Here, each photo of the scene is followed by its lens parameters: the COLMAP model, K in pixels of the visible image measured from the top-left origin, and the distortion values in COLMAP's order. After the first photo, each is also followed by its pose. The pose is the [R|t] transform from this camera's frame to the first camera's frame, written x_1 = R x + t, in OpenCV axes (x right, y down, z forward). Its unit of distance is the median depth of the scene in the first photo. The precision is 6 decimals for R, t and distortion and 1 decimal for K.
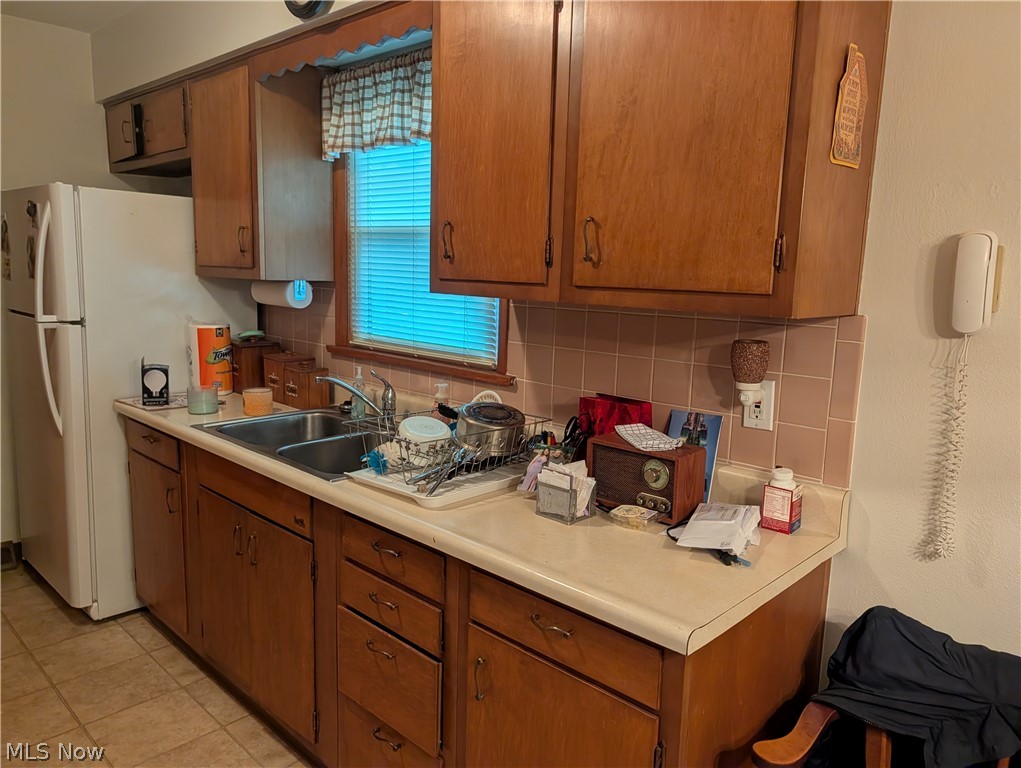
lens RADIAL K [[742.7, 0, 510.0], [0, 742.7, 386.6], [0, 0, 1]] dist [0.003463, 0.000121]
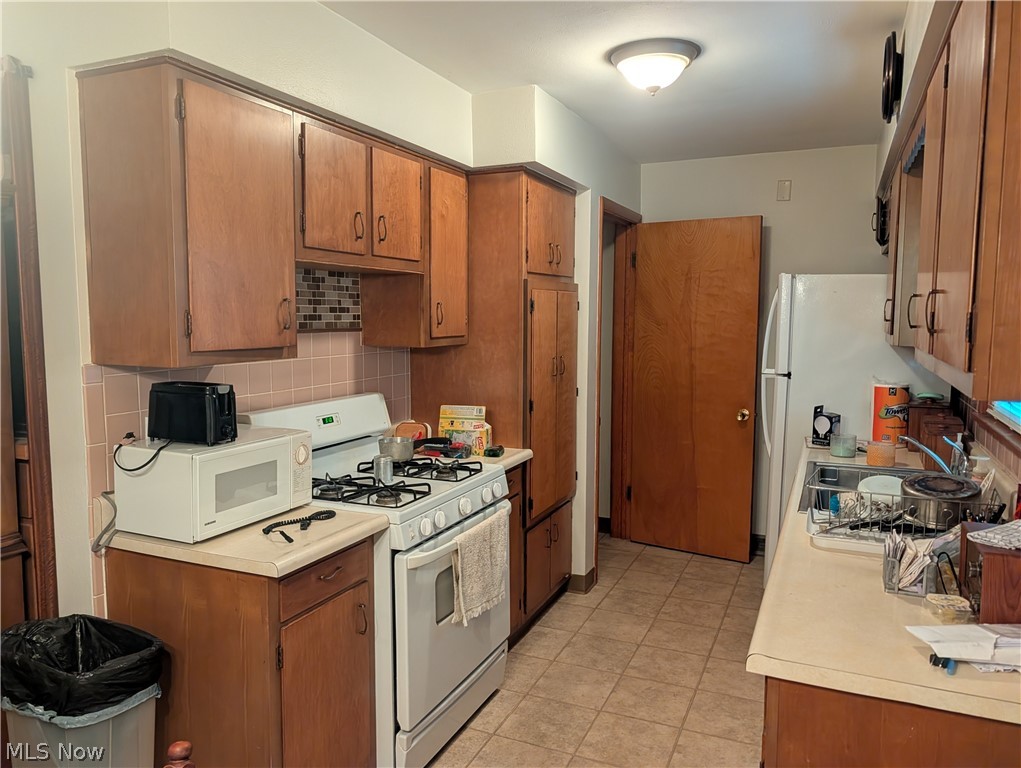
lens RADIAL K [[742.7, 0, 510.6], [0, 742.7, 380.9], [0, 0, 1]] dist [0.003463, 0.000121]
pose [[0.344448, 0.060619, -0.936846, 0.497887], [-0.140084, 0.990060, 0.012558, -0.023805], [0.928295, 0.126911, 0.349516, 0.076367]]
